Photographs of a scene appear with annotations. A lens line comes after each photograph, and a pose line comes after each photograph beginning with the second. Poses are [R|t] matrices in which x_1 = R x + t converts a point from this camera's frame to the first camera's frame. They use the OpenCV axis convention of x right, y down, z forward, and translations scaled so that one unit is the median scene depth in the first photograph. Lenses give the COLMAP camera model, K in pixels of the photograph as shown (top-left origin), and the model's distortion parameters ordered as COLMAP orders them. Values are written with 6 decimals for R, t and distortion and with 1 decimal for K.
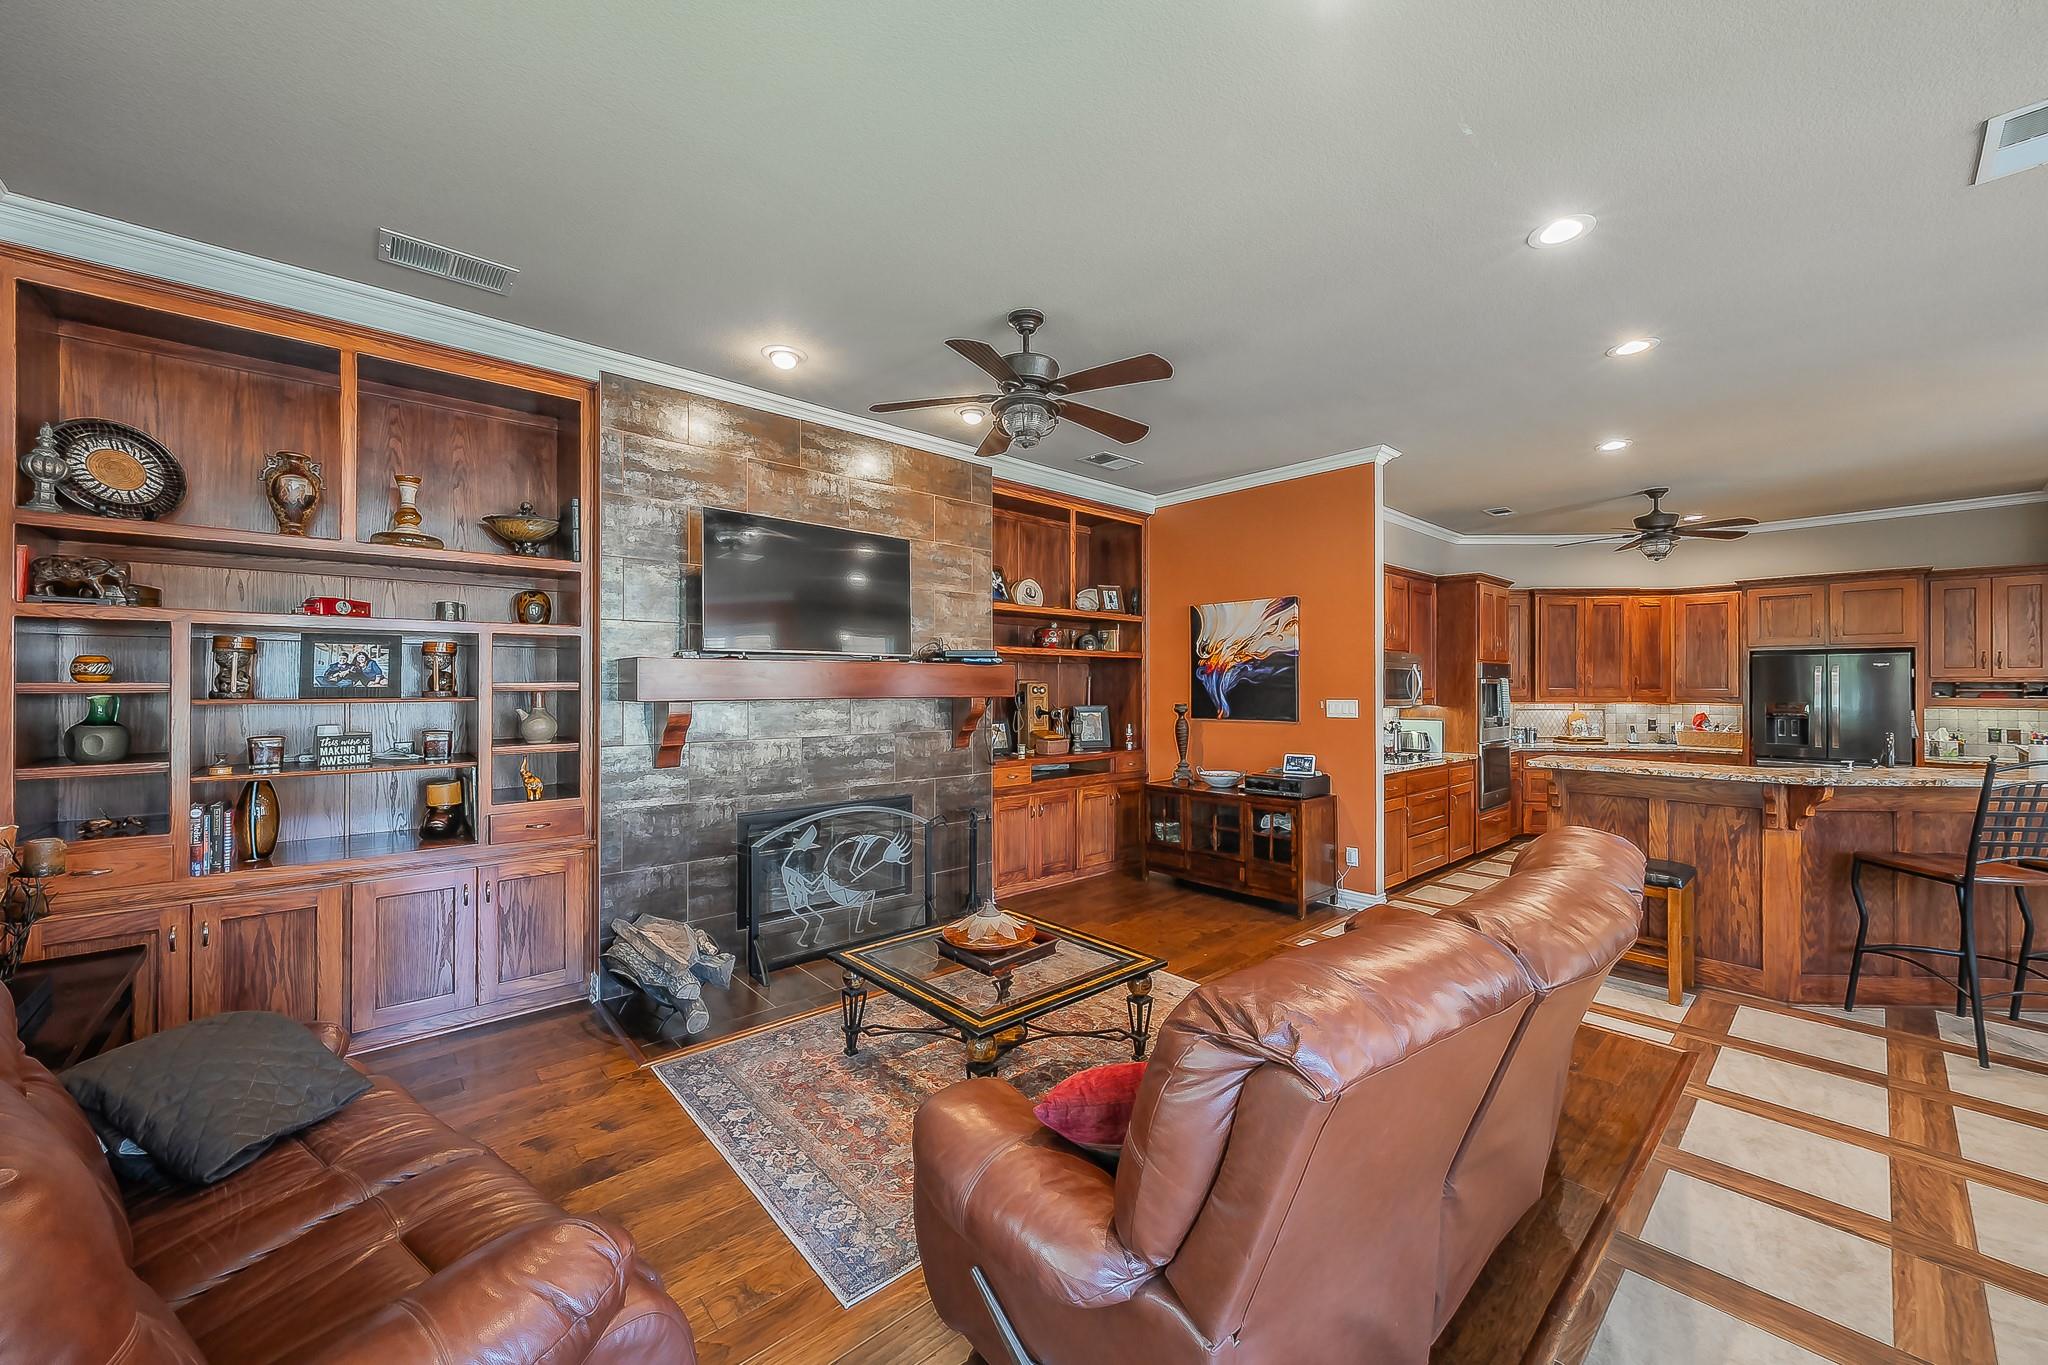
lens RADIAL K [[744.9, 0, 1037.7], [0, 744.9, 679.8], [0, 0, 1]] dist [-0.003001, 0.000902]
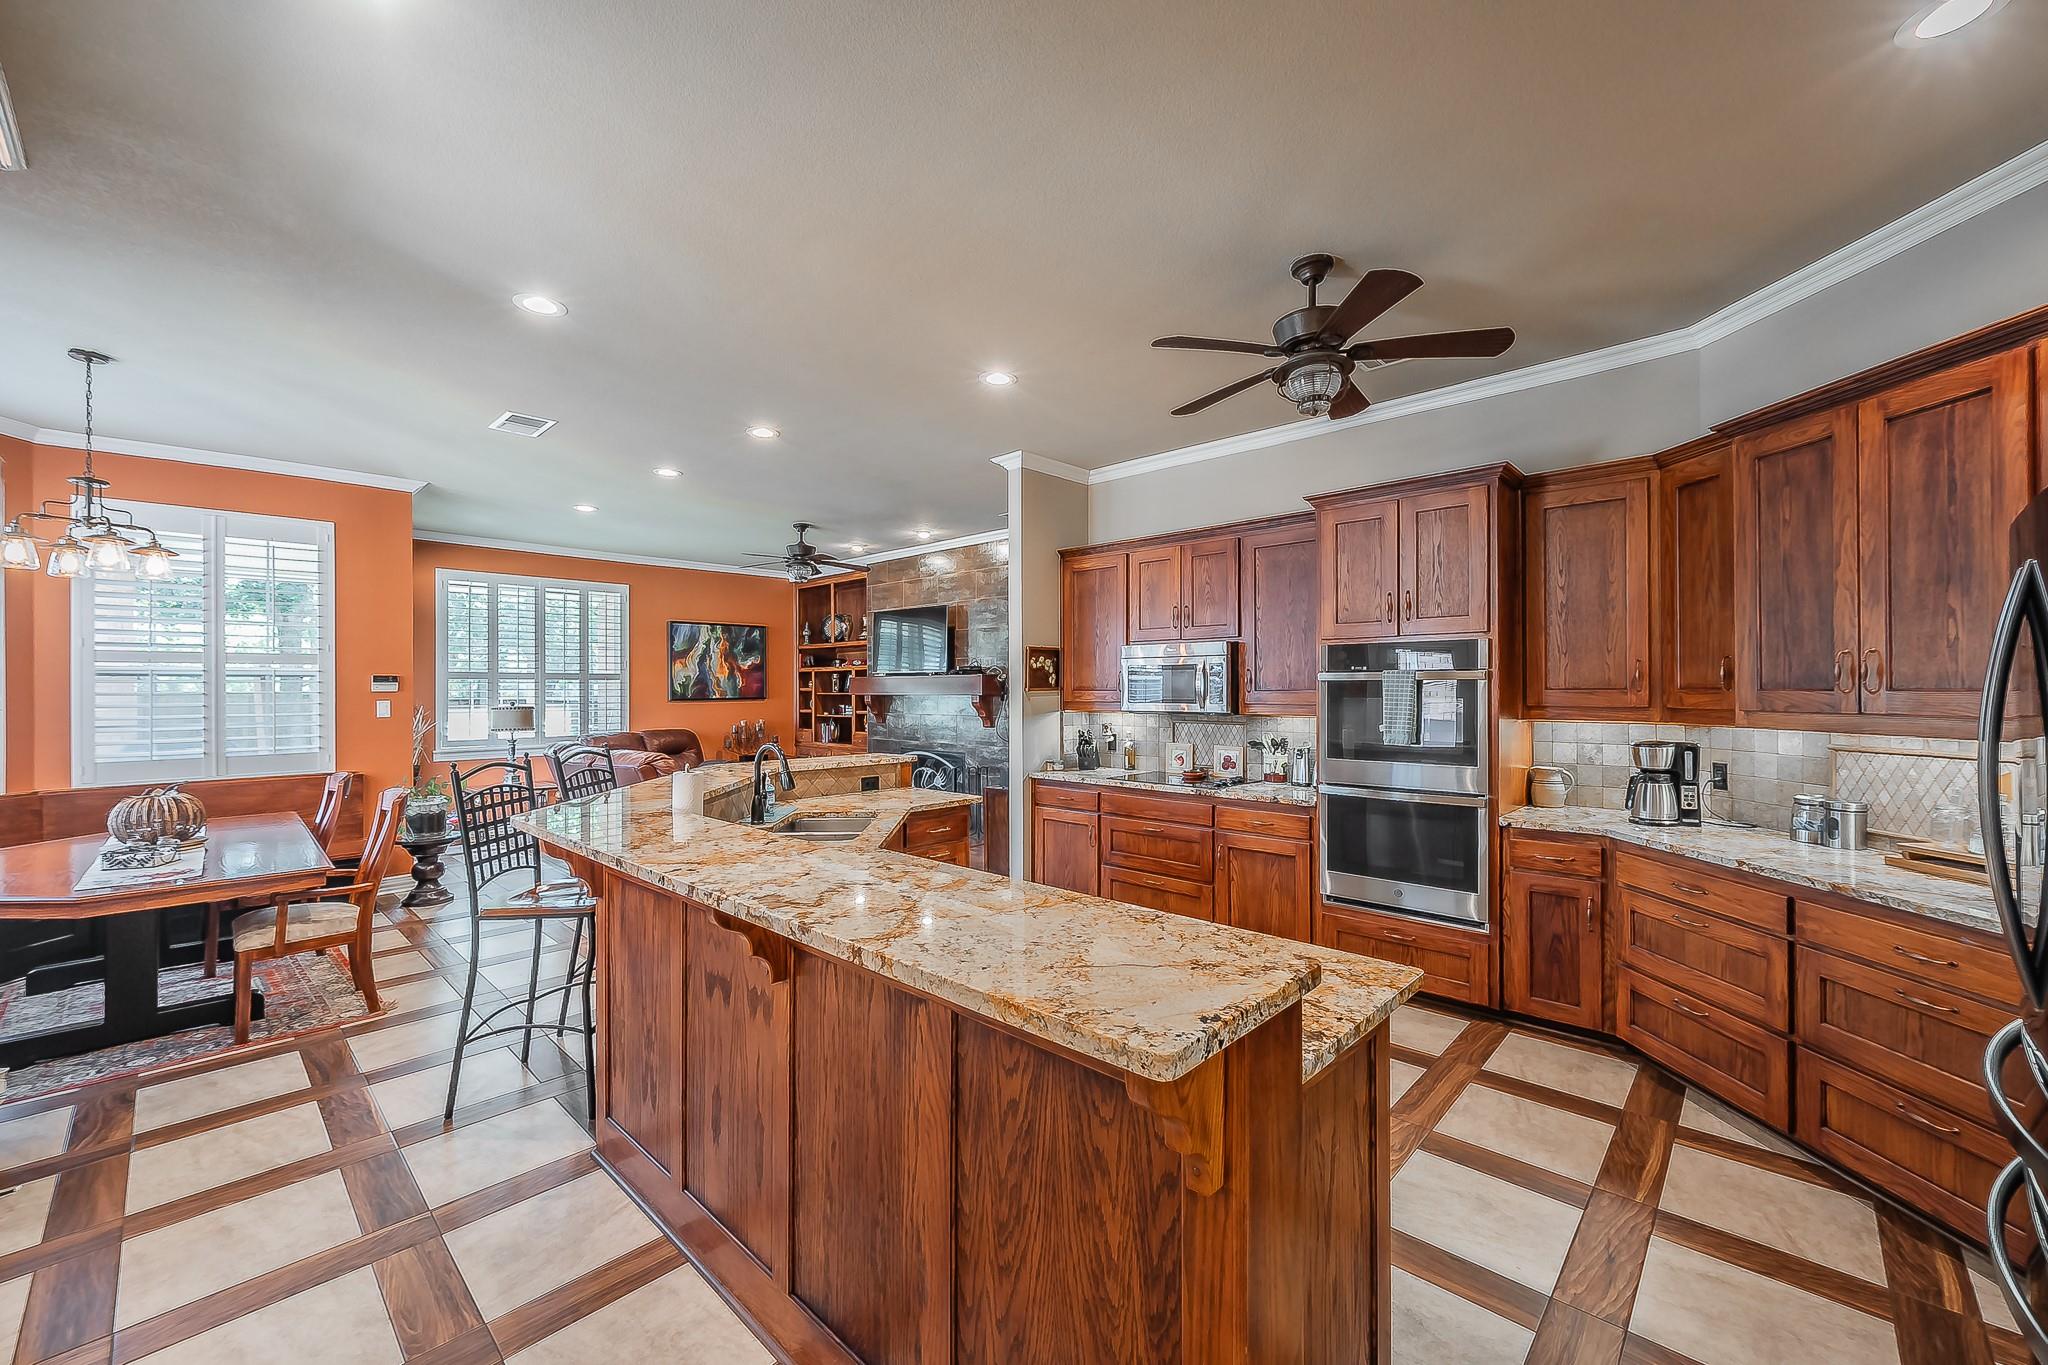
lens RADIAL K [[802.7, 0, 1042.7], [0, 802.7, 684.5], [0, 0, 1]] dist [0.002509, 0.000015]
pose [[0.099581, -0.008091, -0.994997, 1.258258], [0.010095, 0.999924, -0.007121, 0.010103], [0.994978, -0.009335, 0.099655, 0.747074]]
